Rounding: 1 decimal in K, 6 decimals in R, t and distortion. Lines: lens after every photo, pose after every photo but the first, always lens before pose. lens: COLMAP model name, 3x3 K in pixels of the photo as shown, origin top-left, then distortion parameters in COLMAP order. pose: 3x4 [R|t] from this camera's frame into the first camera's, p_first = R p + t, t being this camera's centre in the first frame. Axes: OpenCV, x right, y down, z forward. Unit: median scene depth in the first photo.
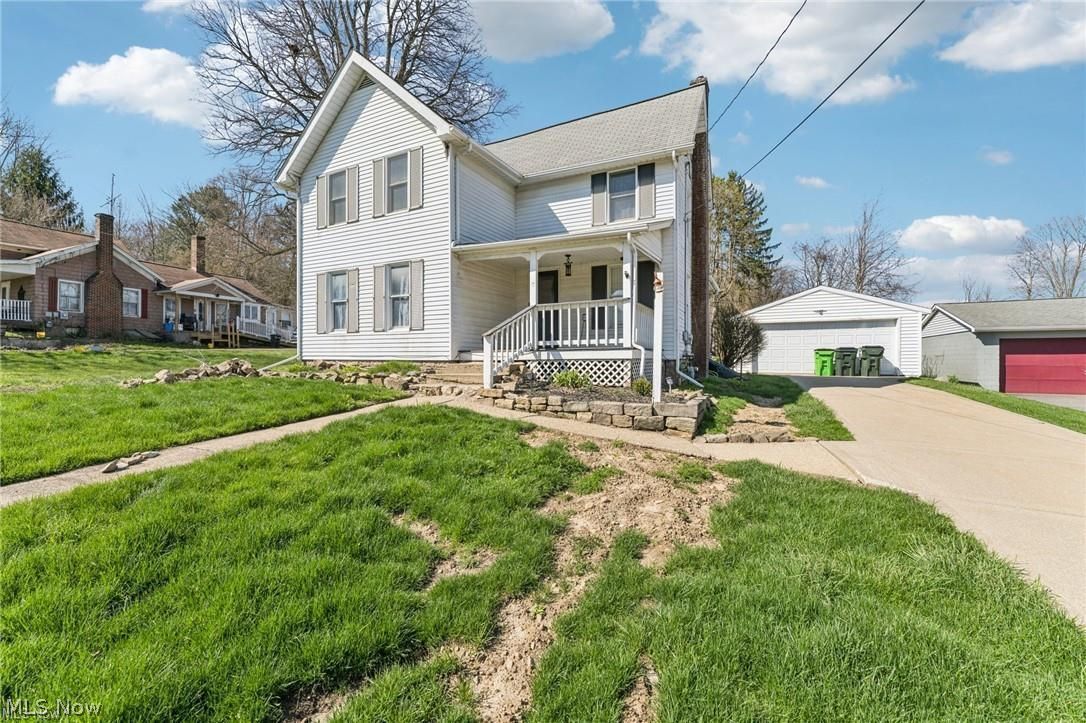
lens RADIAL K [[438.6, 0, 542.4], [0, 438.6, 359.4], [0, 0, 1]] dist [-0.002099, -0.000520]
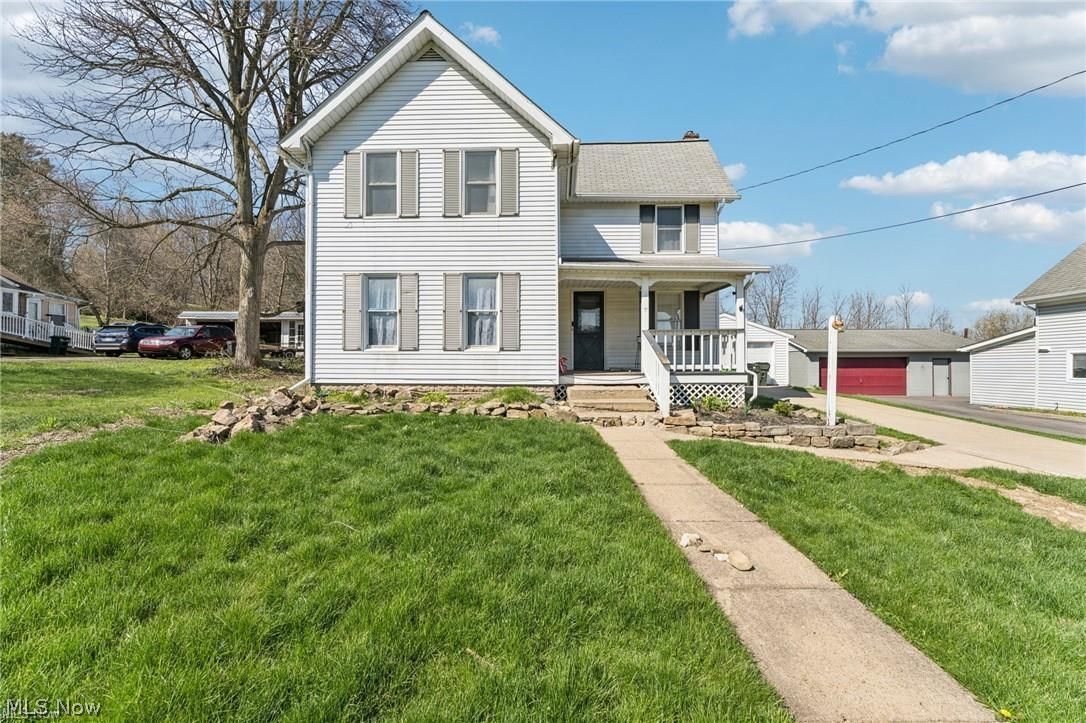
lens RADIAL K [[438.6, 0, 543.3], [0, 438.6, 360.4], [0, 0, 1]] dist [-0.002099, -0.000520]
pose [[0.905145, 0.004617, 0.425077, -0.583978], [-0.001153, 0.999964, -0.008407, -0.038467], [-0.425100, 0.007120, 0.905118, 0.153451]]
